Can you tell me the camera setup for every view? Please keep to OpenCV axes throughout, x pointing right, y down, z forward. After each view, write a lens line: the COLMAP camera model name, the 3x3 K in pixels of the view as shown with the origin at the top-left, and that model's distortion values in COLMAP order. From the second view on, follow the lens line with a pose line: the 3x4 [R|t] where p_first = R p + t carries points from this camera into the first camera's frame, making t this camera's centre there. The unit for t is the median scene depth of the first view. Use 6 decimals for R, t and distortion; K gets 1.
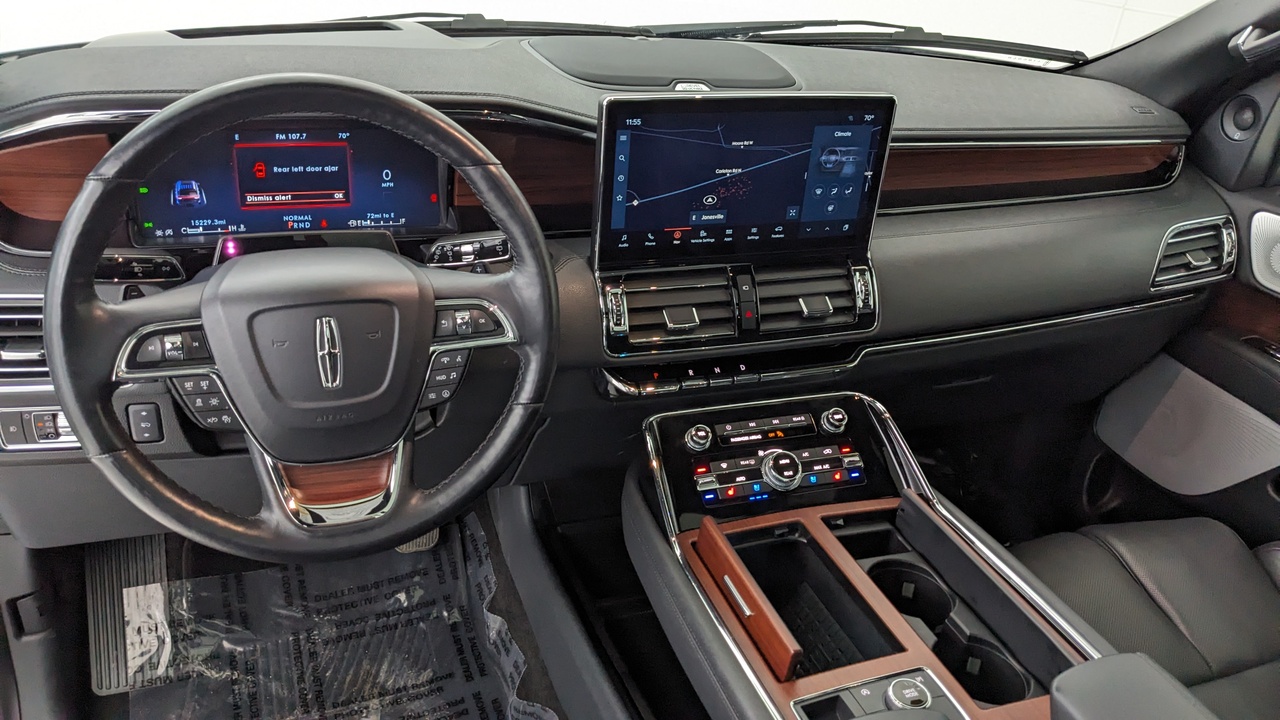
lens RADIAL K [[992.1, 0, 640.6], [0, 992.1, 366.0], [0, 0, 1]] dist [0.063724, -0.086119]
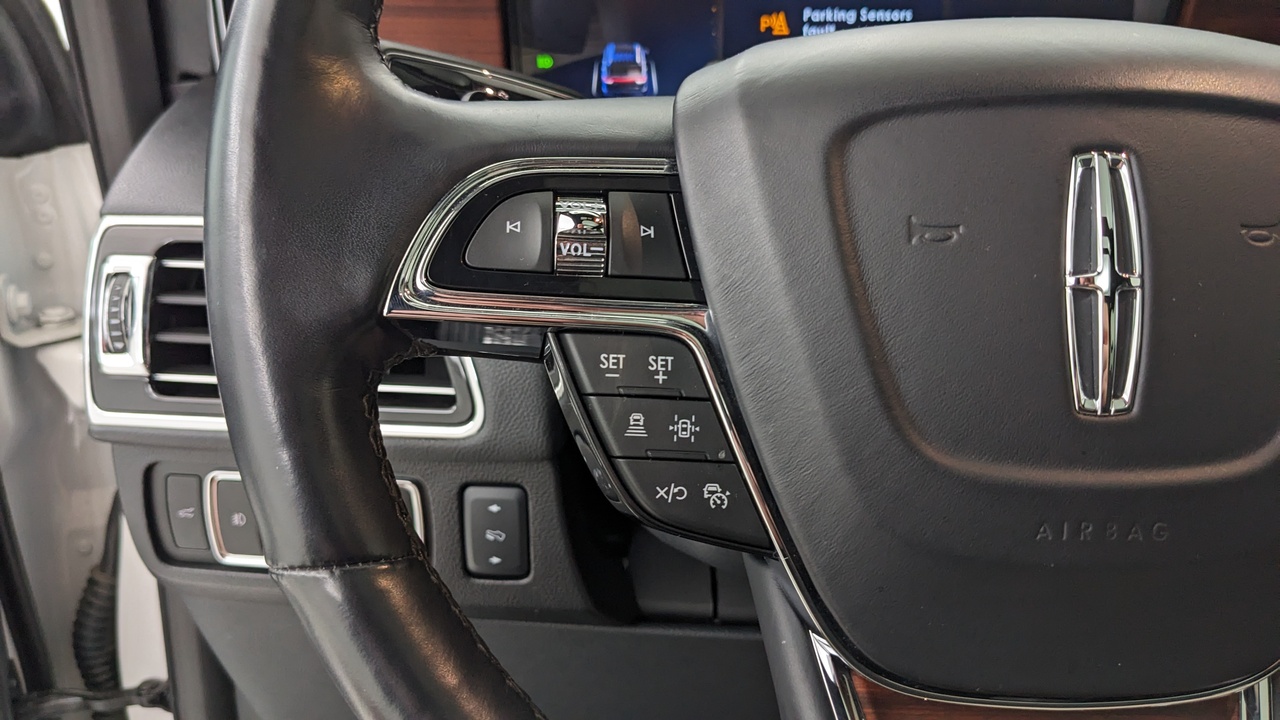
lens RADIAL K [[992.1, 0, 640.6], [0, 992.1, 366.0], [0, 0, 1]] dist [0.063724, -0.086119]
pose [[0.937389, 0.043489, -0.345558, -0.312827], [-0.104647, 0.981497, -0.160351, 0.059767], [0.332191, 0.186473, 0.924596, 0.669971]]
